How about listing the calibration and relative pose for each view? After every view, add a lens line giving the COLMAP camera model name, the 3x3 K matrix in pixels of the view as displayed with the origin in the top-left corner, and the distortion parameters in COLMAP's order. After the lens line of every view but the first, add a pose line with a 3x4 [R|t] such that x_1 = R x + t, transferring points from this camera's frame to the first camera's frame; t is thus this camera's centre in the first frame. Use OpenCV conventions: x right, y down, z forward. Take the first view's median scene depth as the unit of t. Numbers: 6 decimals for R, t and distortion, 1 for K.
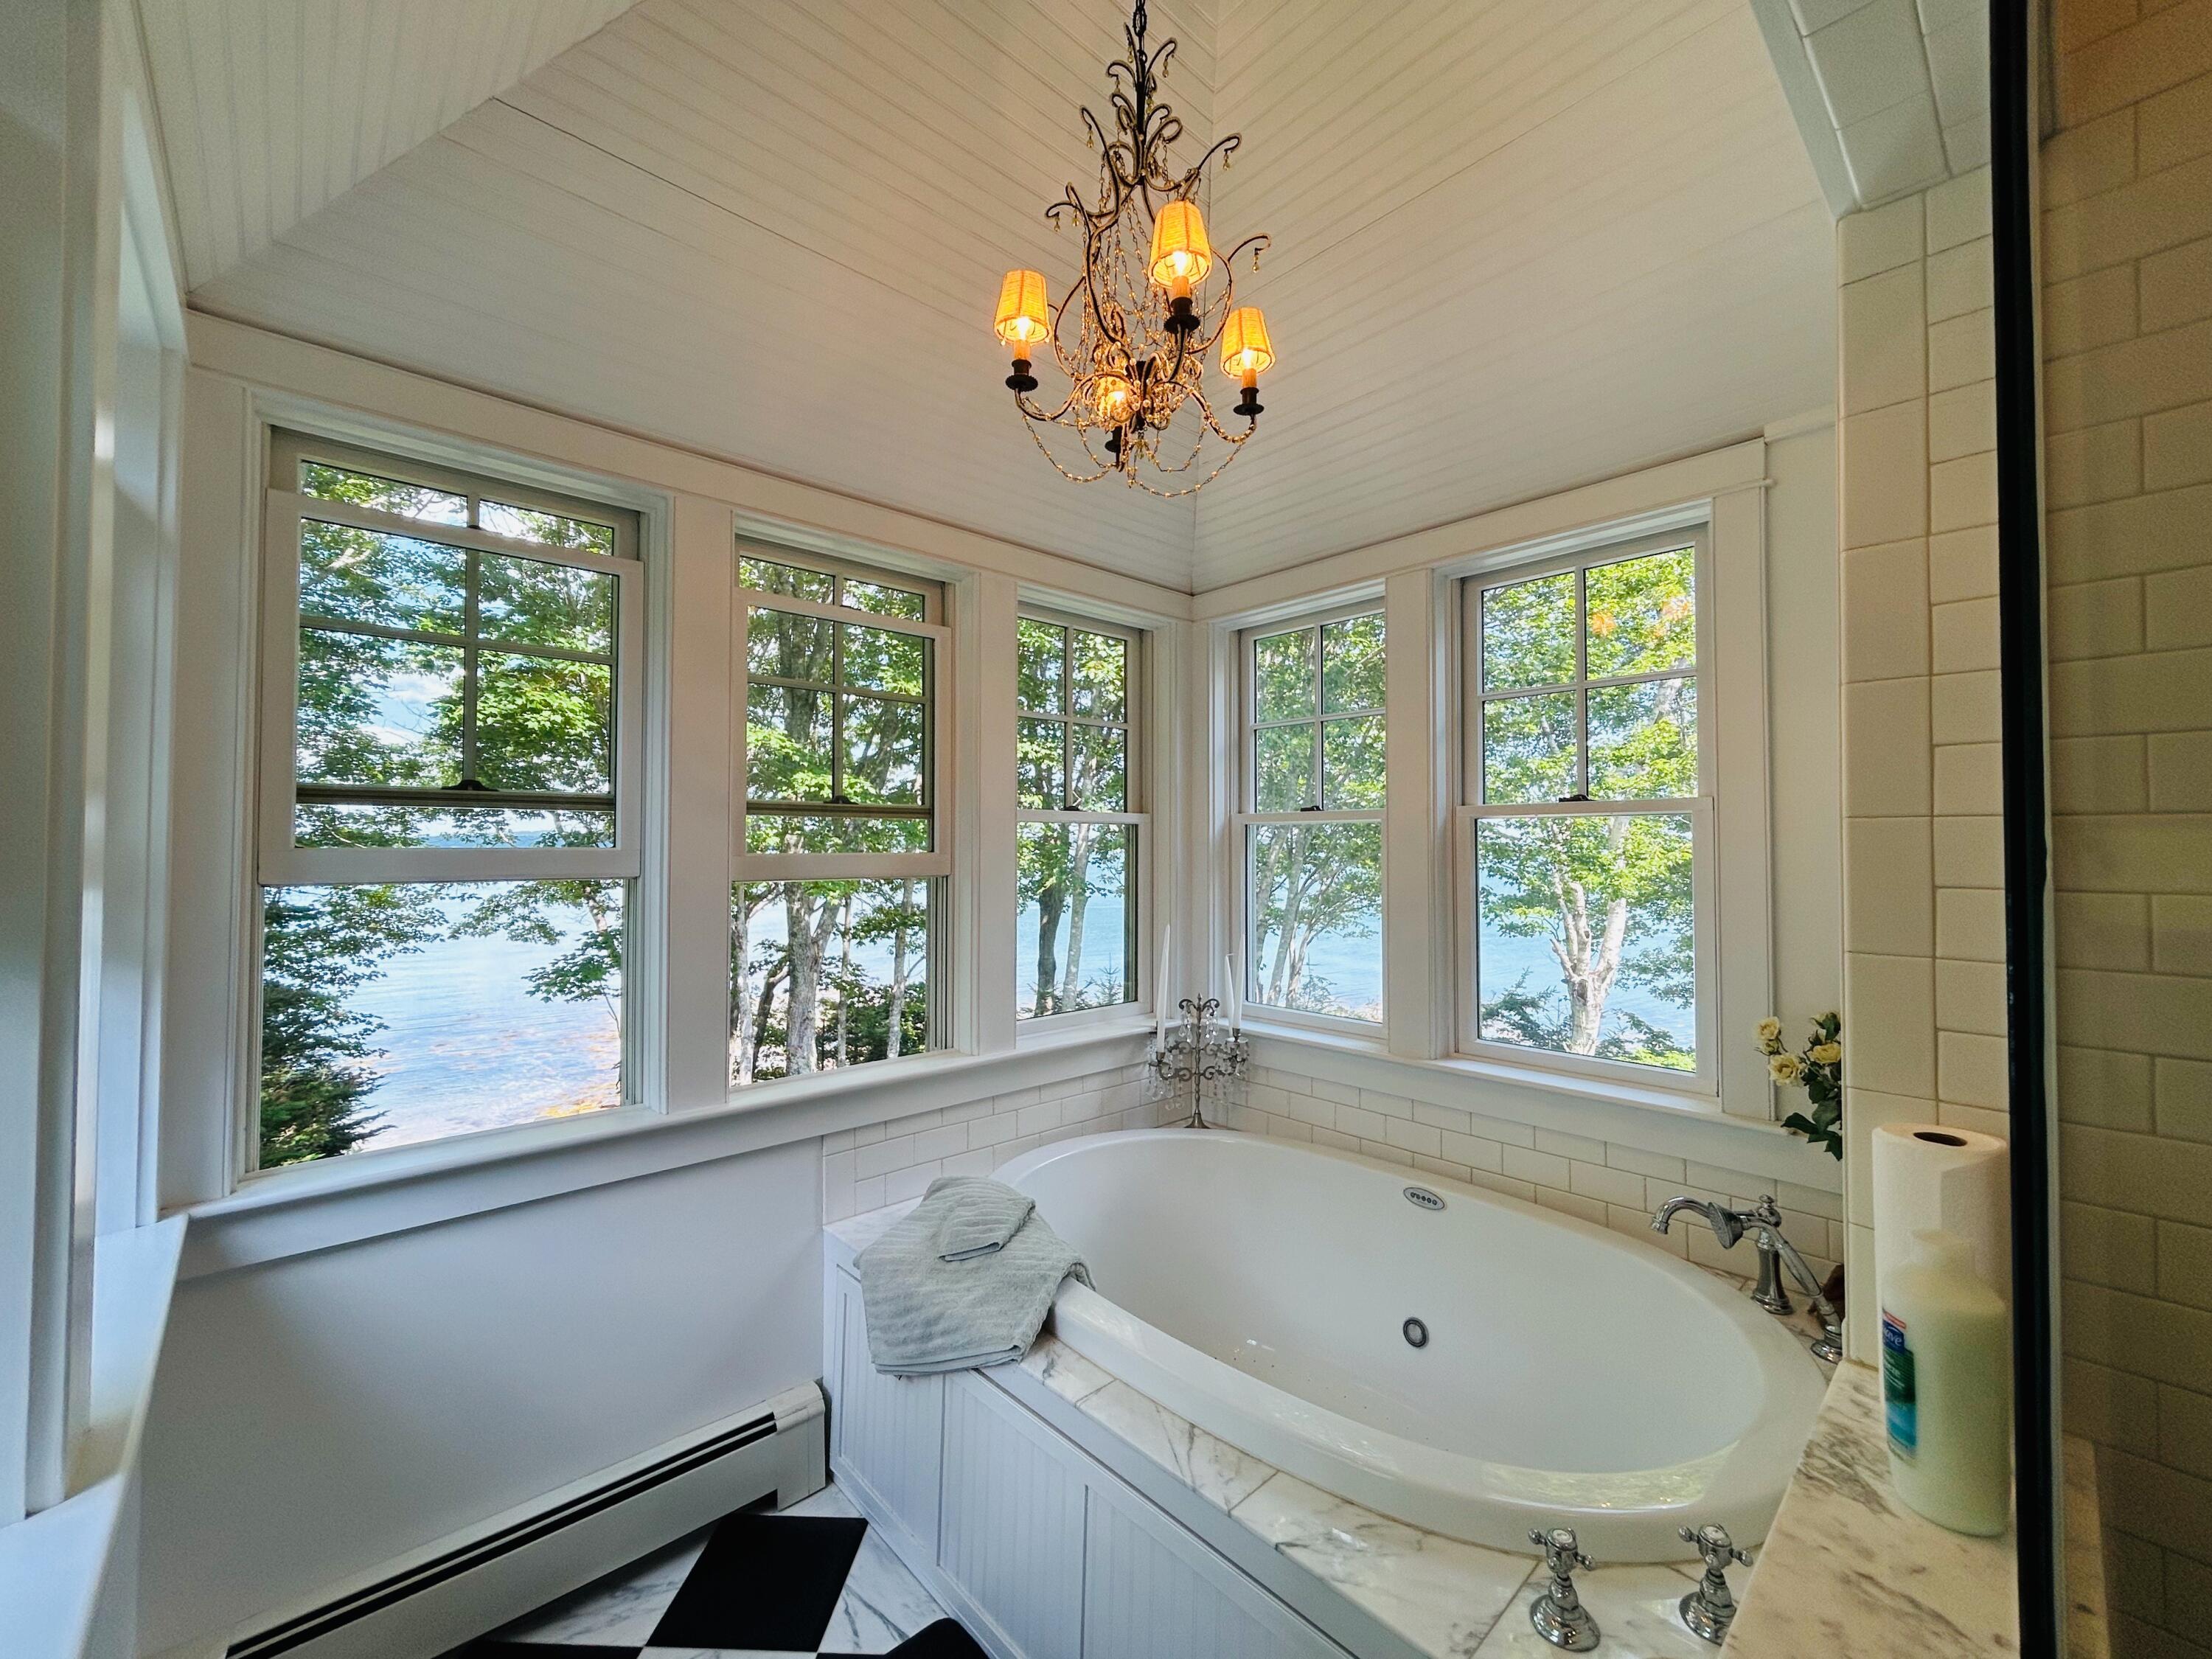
lens RADIAL K [[897.2, 0, 1109.7], [0, 897.2, 833.4], [0, 0, 1]] dist [-0.008898, 0.003429]
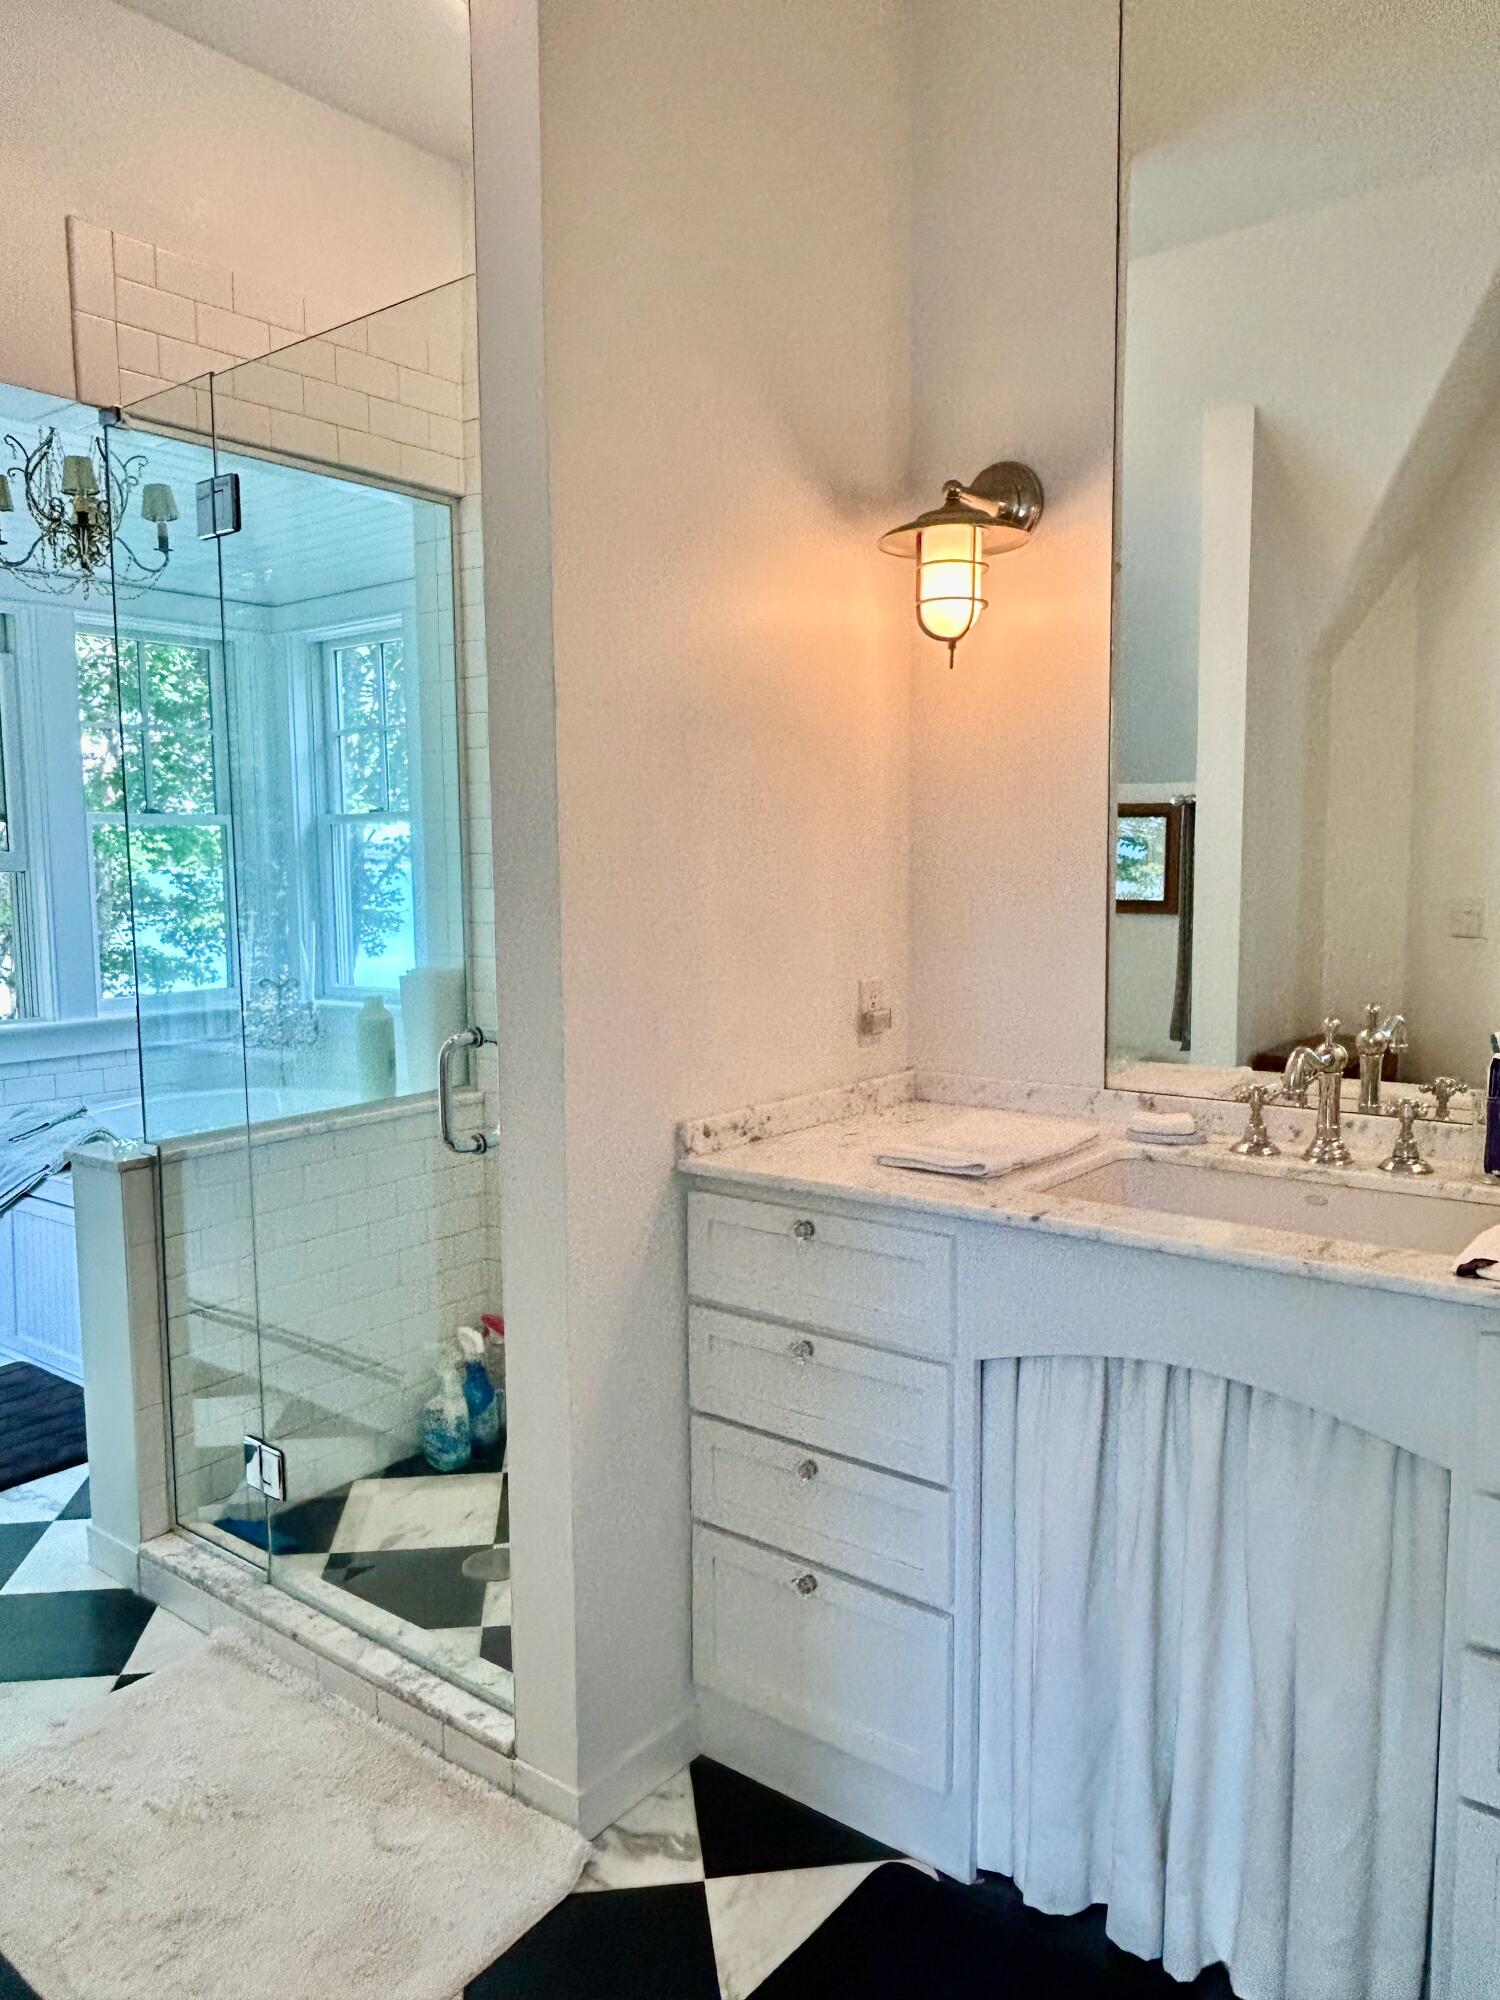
lens RADIAL K [[1424.8, 0, 746.4], [0, 1424.8, 997.0], [0, 0, 1]] dist [-0.007541, -0.000920]
pose [[0.986789, -0.031142, 0.158987, 0.372875], [0.012581, 0.993118, 0.116443, 0.004376], [-0.161519, -0.112904, 0.980390, -0.823871]]
